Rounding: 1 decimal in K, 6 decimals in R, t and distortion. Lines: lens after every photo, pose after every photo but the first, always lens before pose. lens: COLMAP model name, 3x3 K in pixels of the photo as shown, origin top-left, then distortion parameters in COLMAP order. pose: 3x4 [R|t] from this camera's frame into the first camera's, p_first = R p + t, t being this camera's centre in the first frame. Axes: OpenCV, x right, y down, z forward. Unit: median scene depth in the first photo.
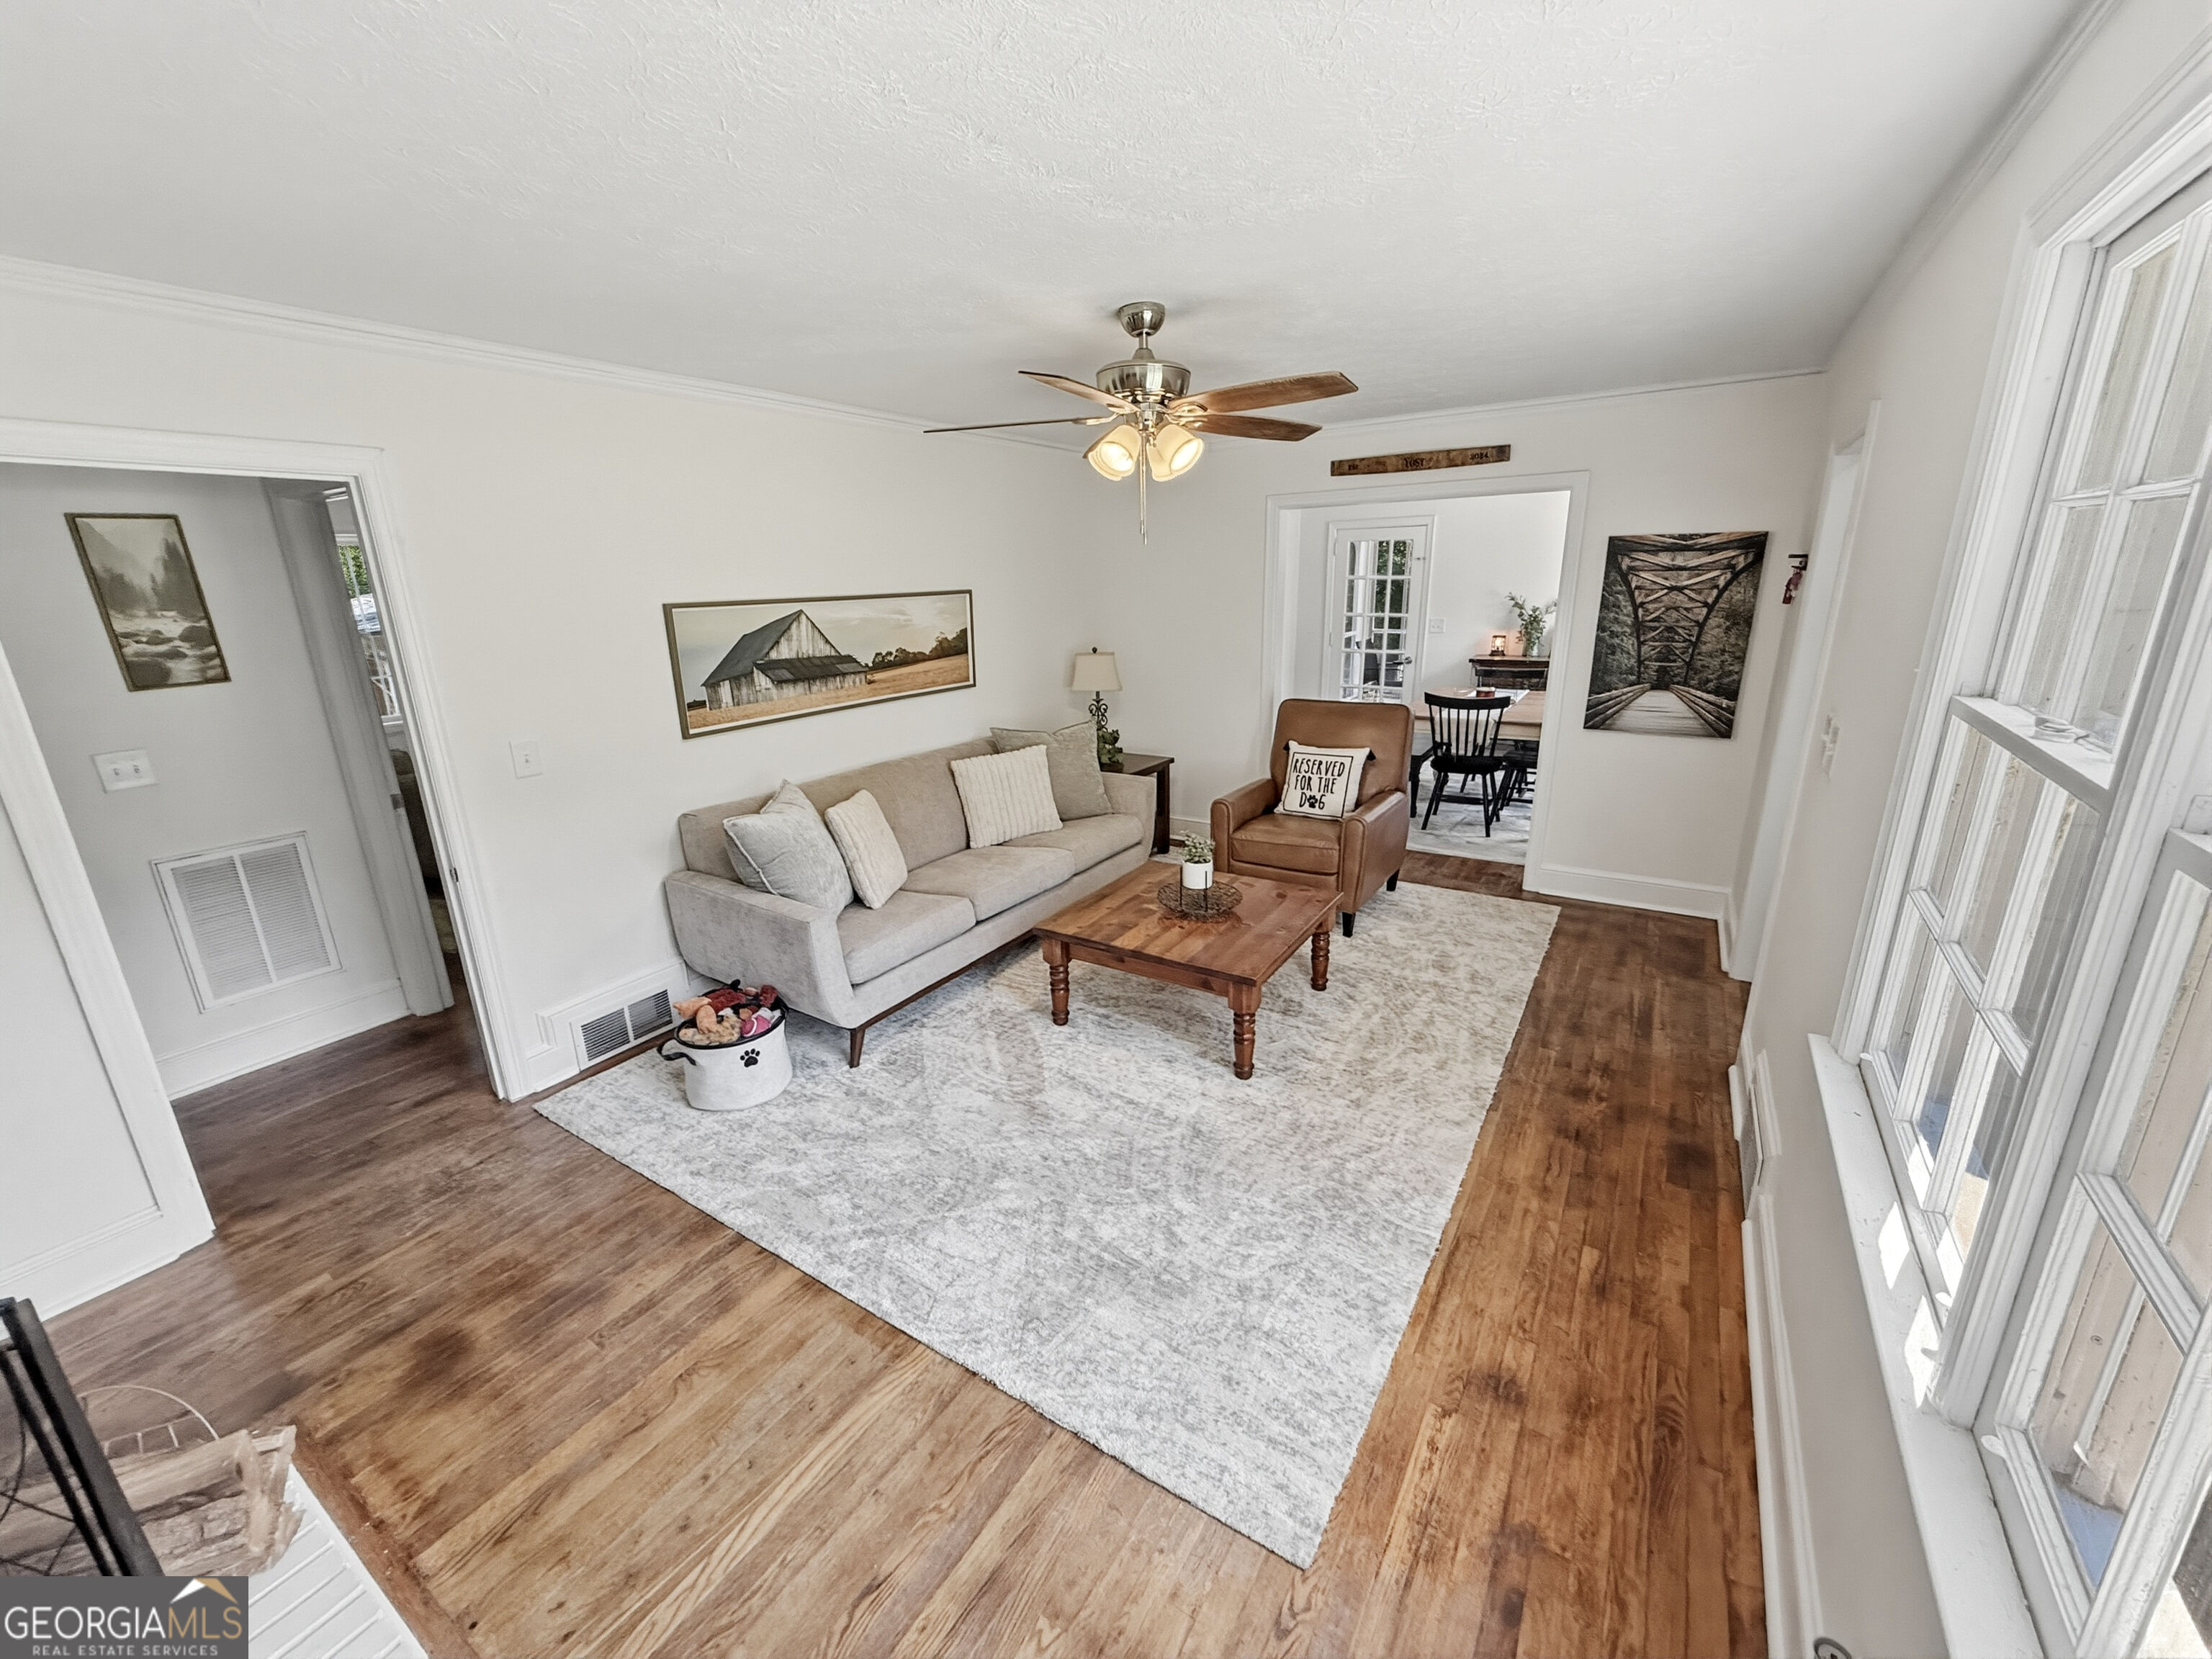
lens RADIAL K [[880.9, 0, 1115.0], [0, 880.9, 822.7], [0, 0, 1]] dist [-0.001262, 0.000013]
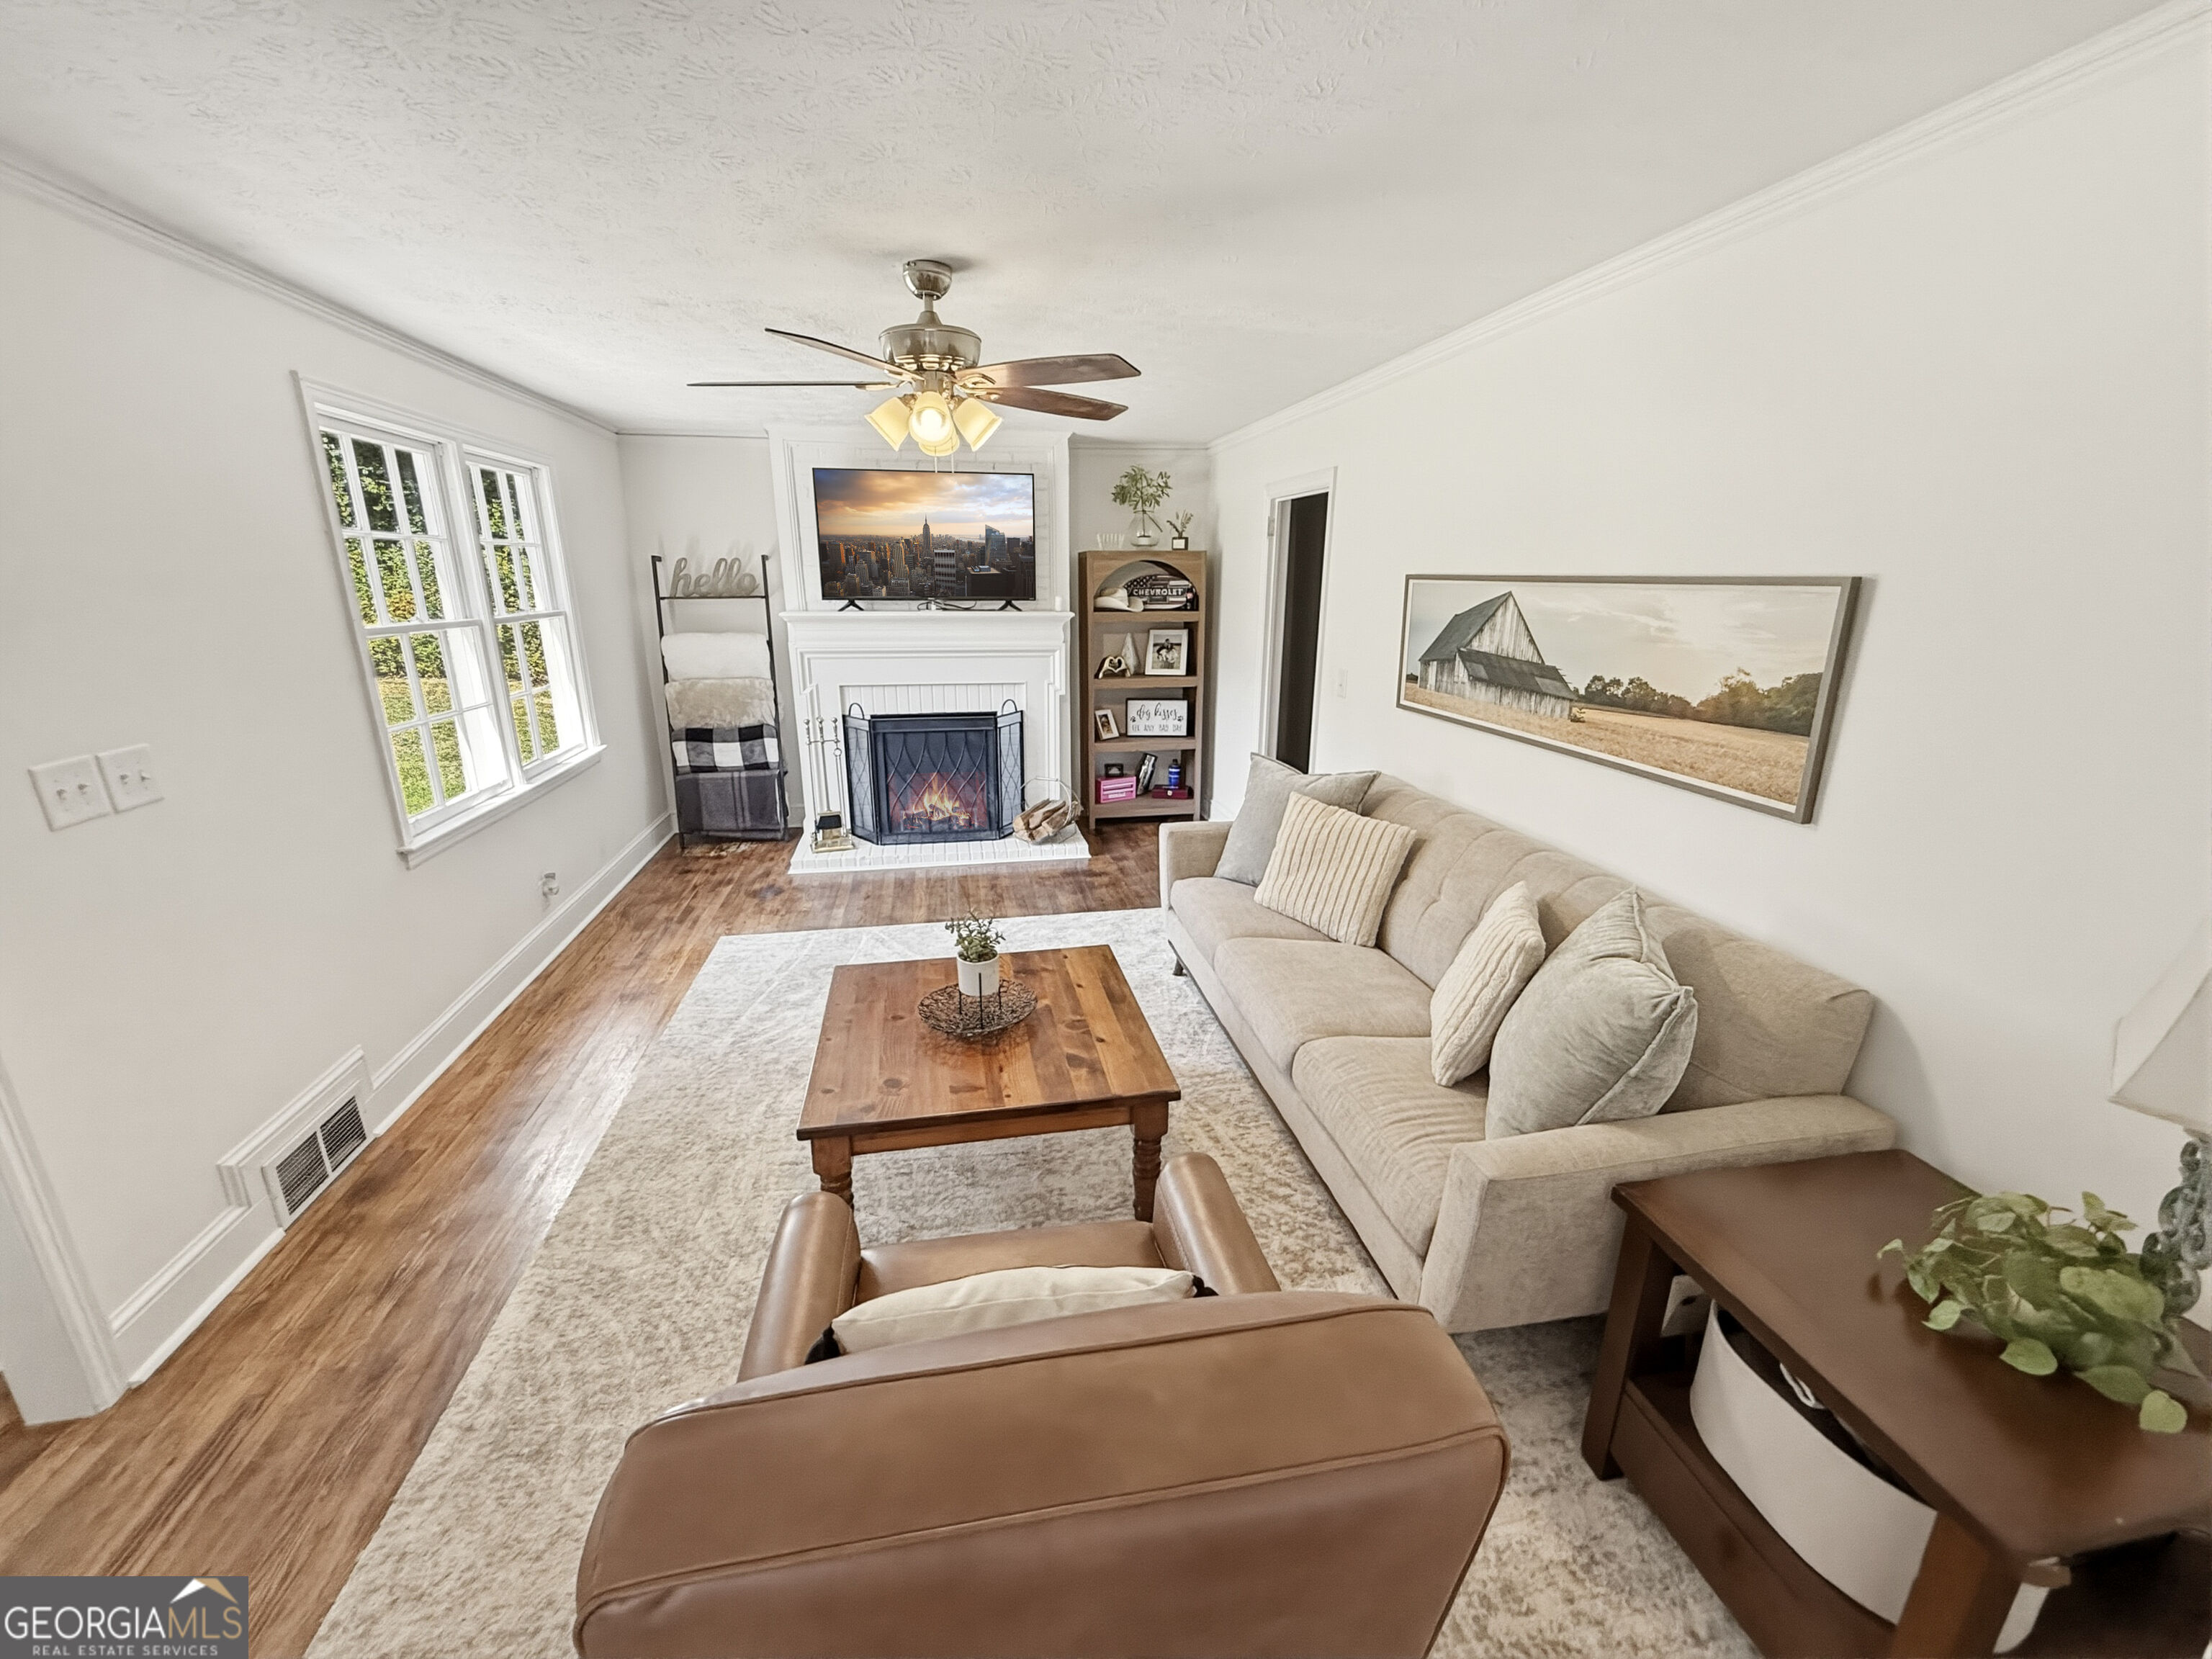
lens RADIAL K [[880.9, 0, 1100.3], [0, 880.9, 831.3], [0, 0, 1]] dist [-0.001262, 0.000013]
pose [[-0.735373, 0.217294, -0.641879, 0.394001], [-0.166262, 0.860394, 0.481746, -0.348388], [0.656950, 0.460984, -0.596583, 1.239863]]
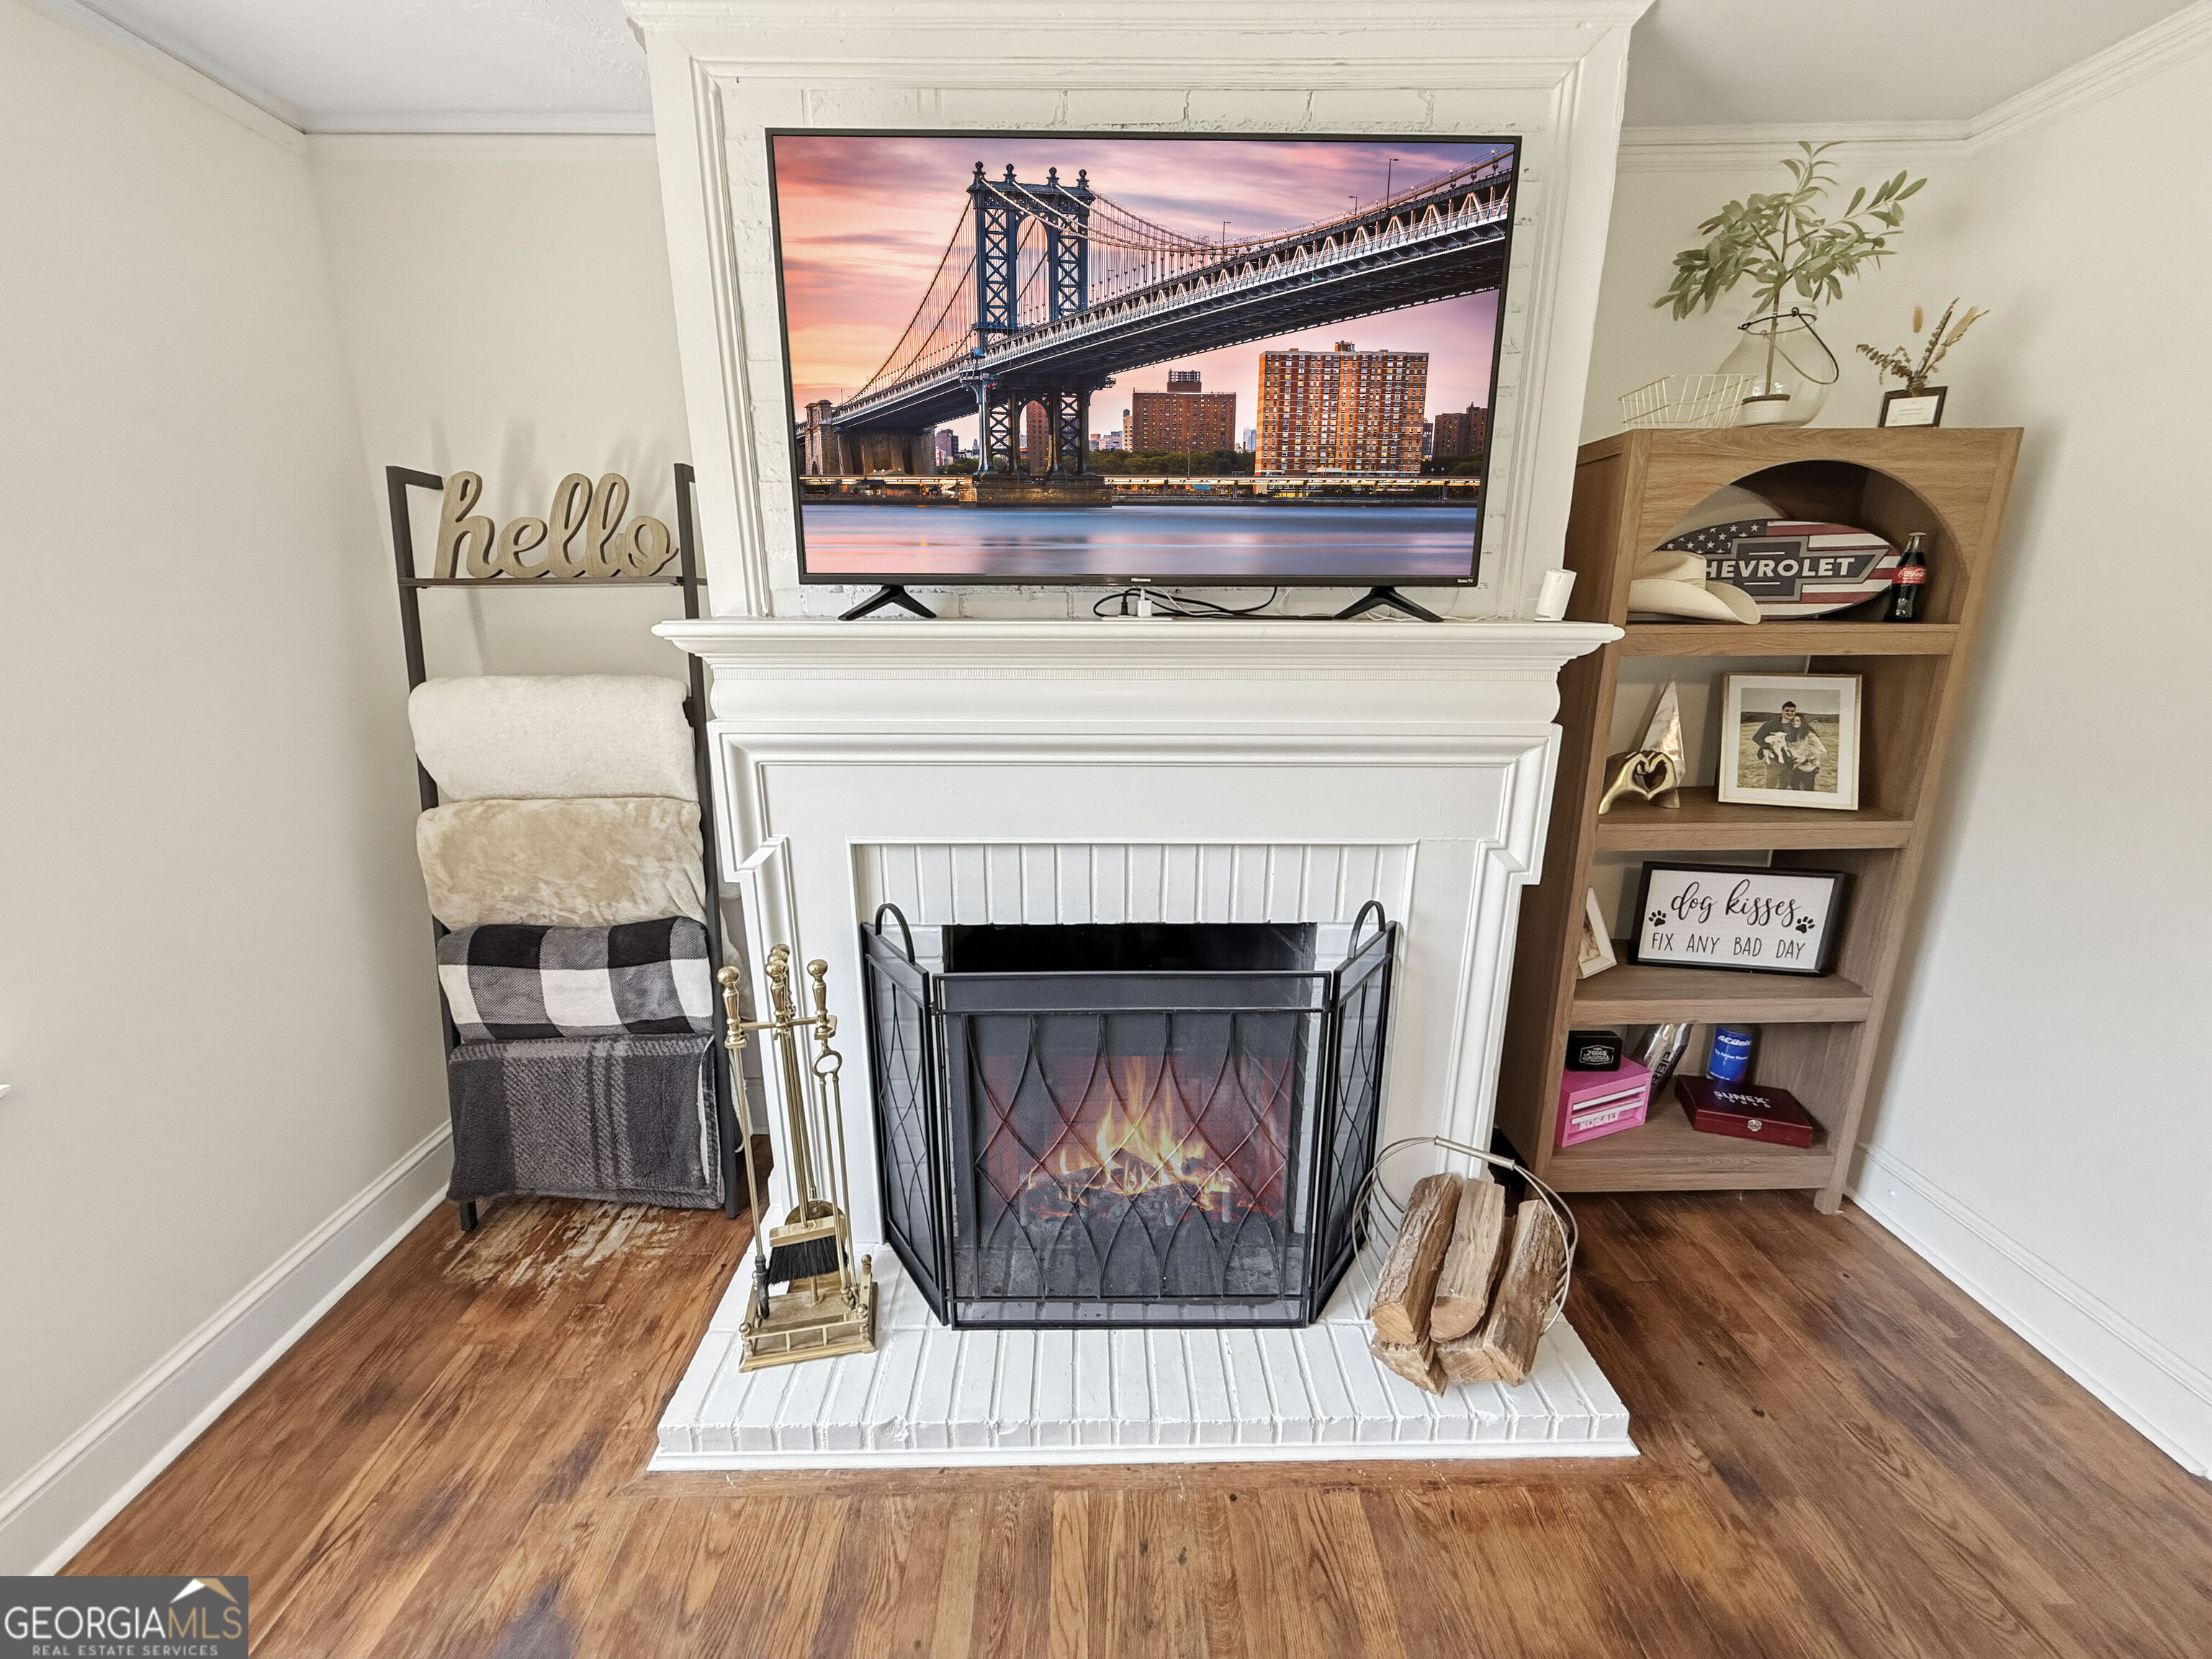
lens RADIAL K [[880.9, 0, 1096.2], [0, 880.9, 829.2], [0, 0, 1]] dist [-0.001262, 0.000013]
pose [[-0.839504, 0.176348, -0.513939, -0.086722], [-0.123235, 0.859422, 0.496193, -0.075138], [0.529193, 0.479891, -0.699756, 0.467491]]
